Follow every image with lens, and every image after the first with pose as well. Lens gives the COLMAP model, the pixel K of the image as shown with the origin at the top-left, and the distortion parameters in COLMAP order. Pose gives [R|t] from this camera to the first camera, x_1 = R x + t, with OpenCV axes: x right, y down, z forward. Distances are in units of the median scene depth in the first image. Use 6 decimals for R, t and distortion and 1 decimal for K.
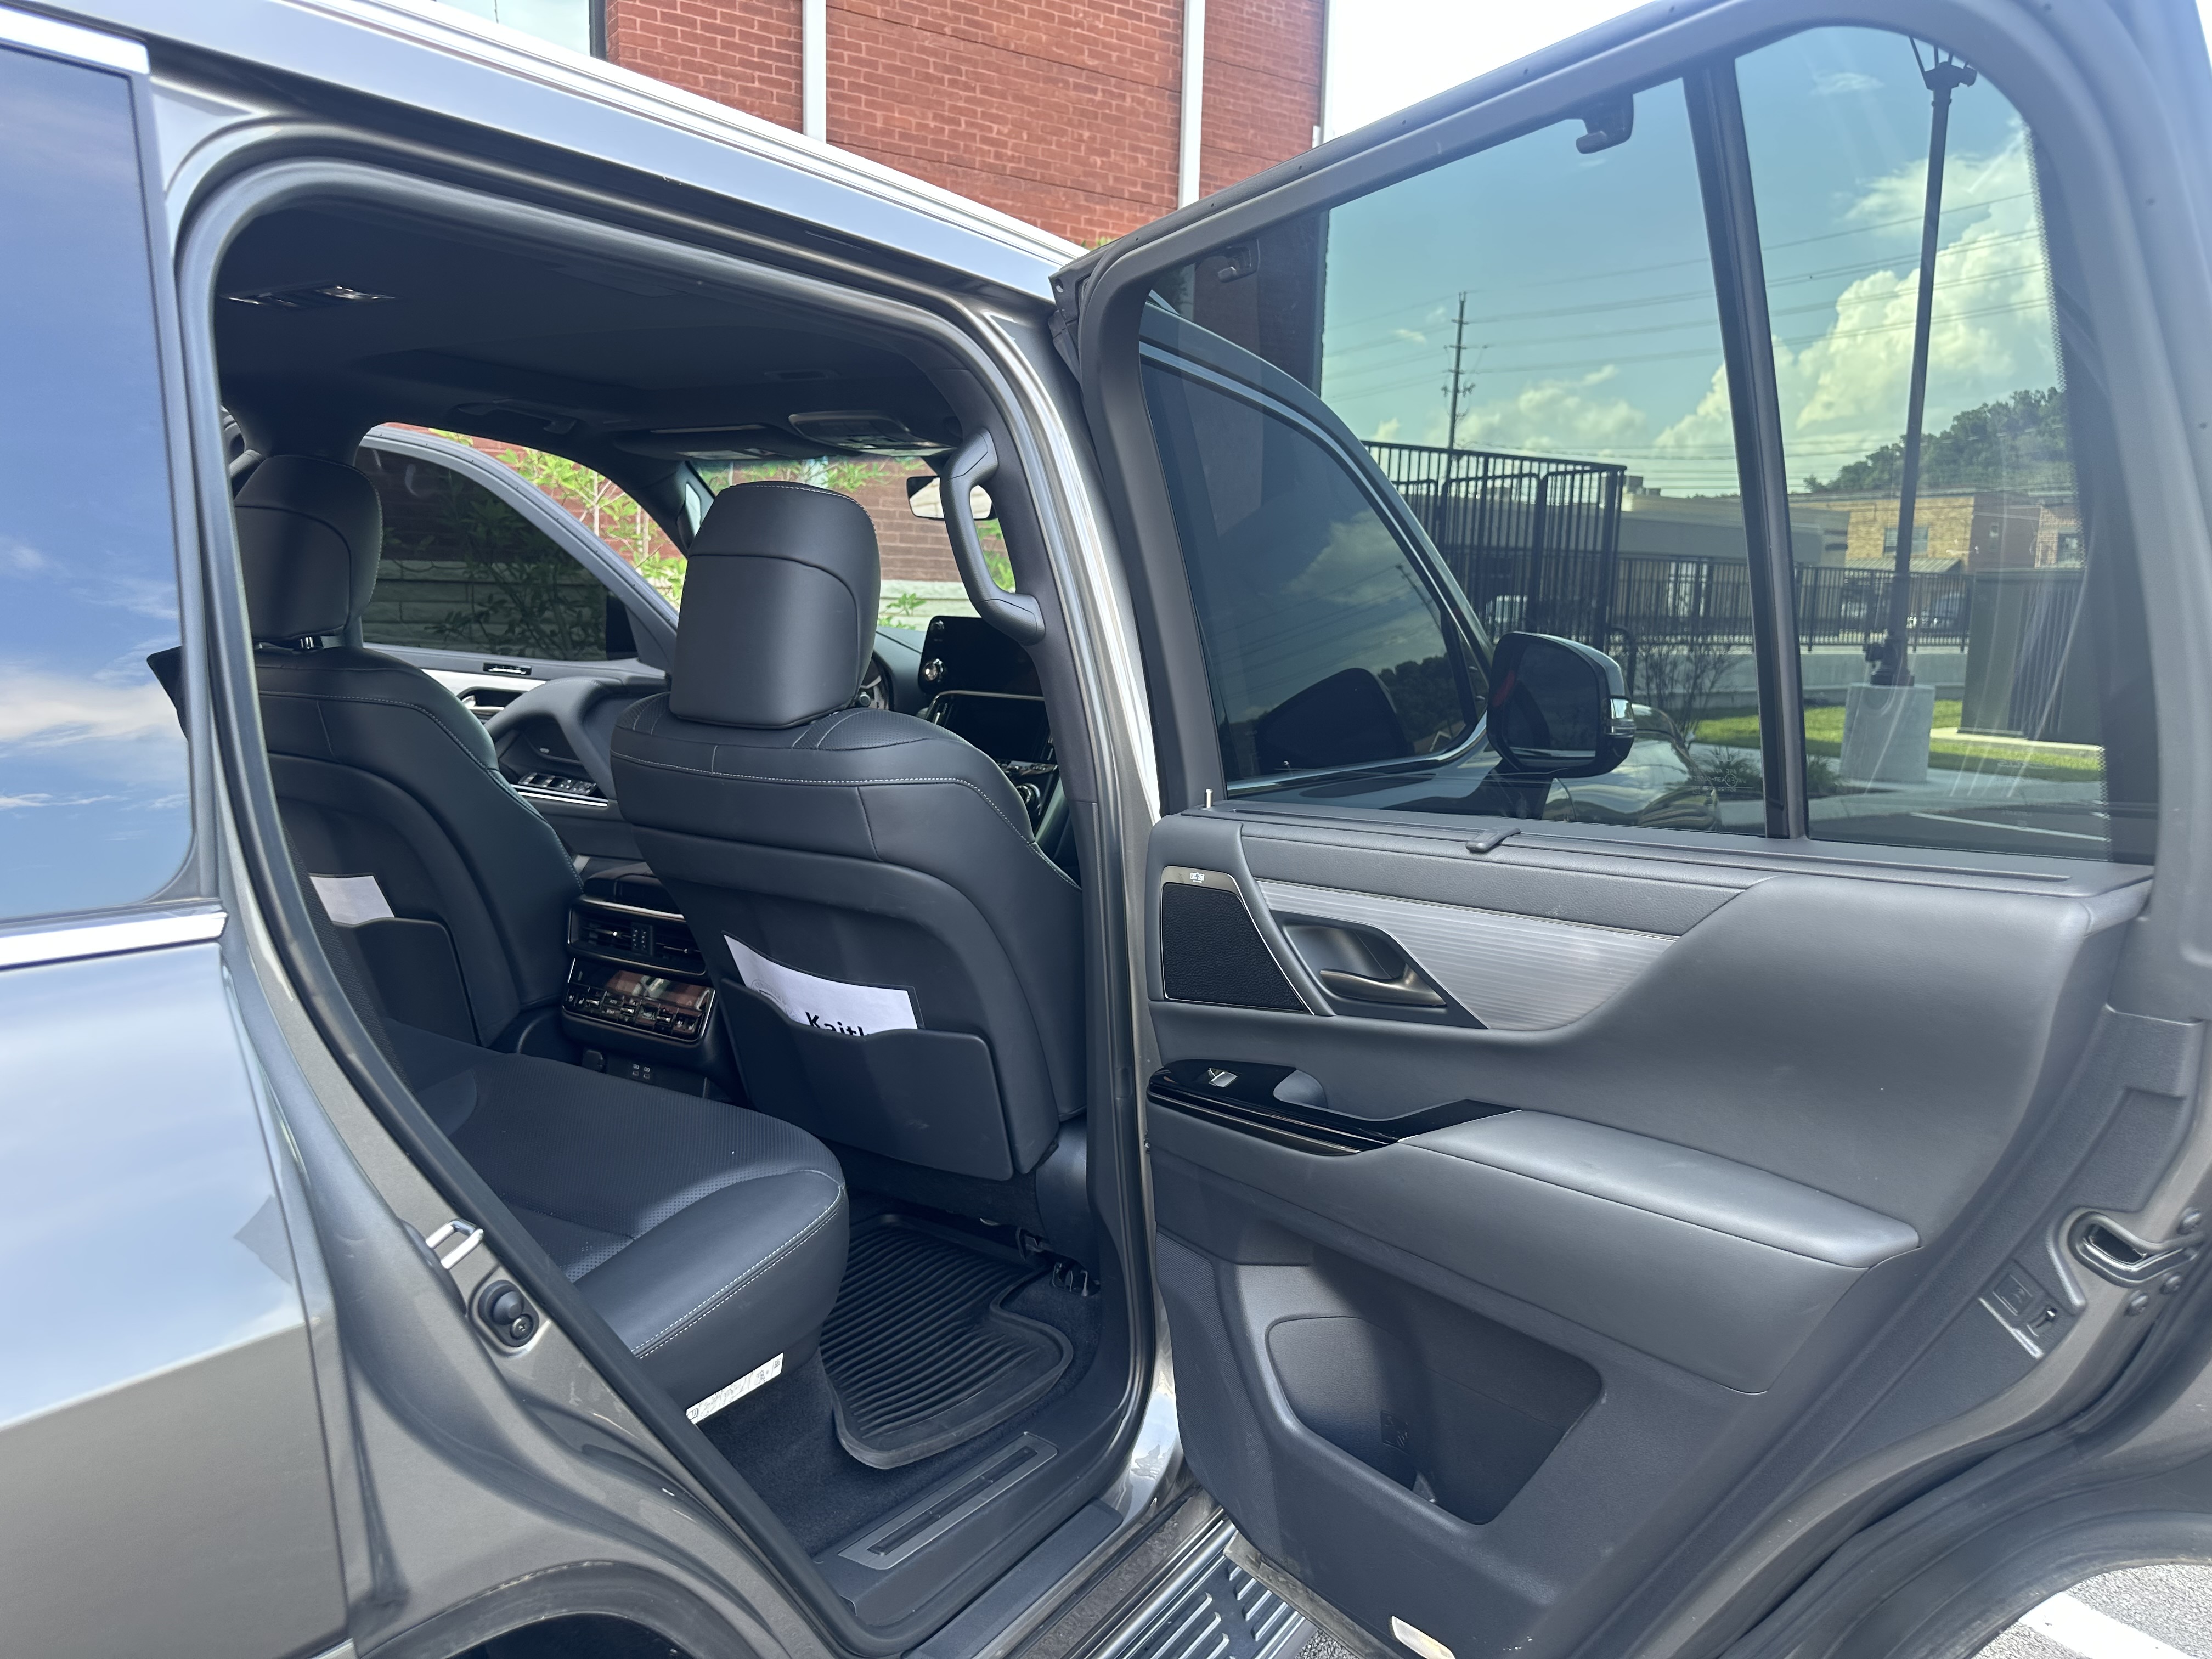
lens RADIAL K [[1585.5, 0, 1106.2], [0, 1585.5, 835.0], [0, 0, 1]] dist [0.028328, -0.035904]
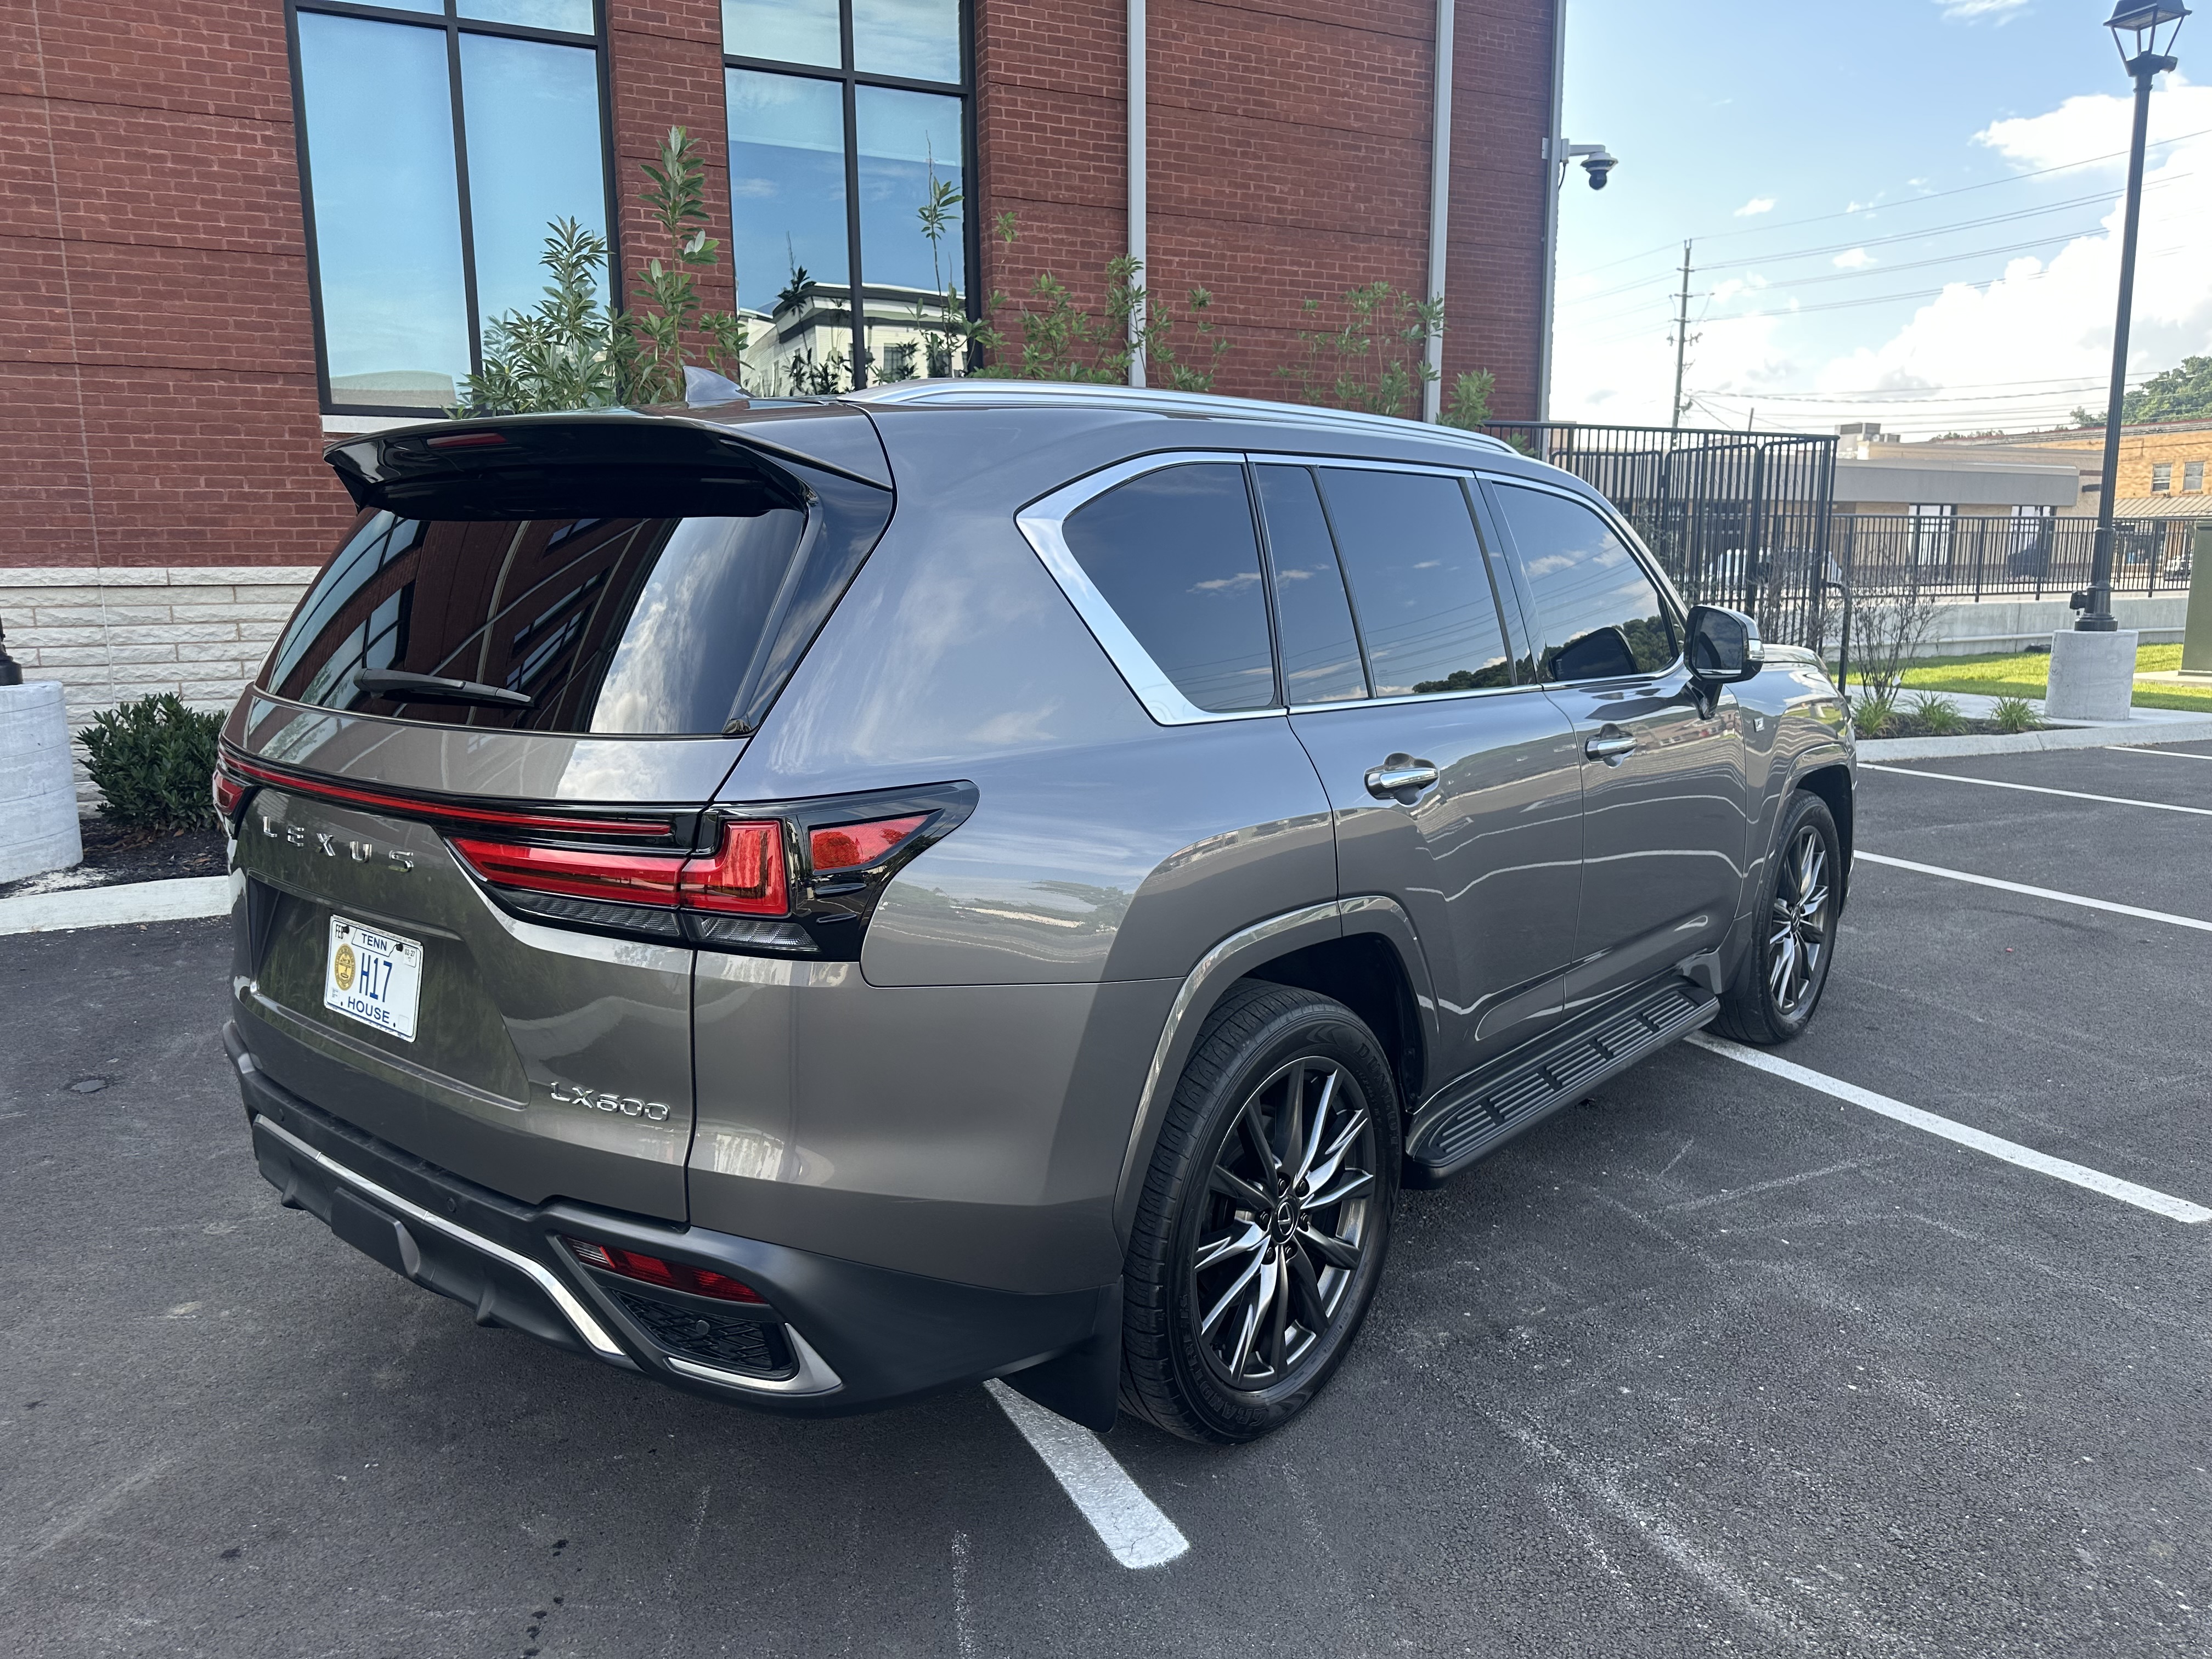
lens RADIAL K [[1585.5, 0, 1109.0], [0, 1585.5, 835.4], [0, 0, 1]] dist [0.028328, -0.035904]
pose [[0.991446, -0.009211, -0.130190, -0.041916], [0.011682, 0.999766, 0.018226, 0.022748], [0.129991, -0.019591, 0.991322, -0.213269]]
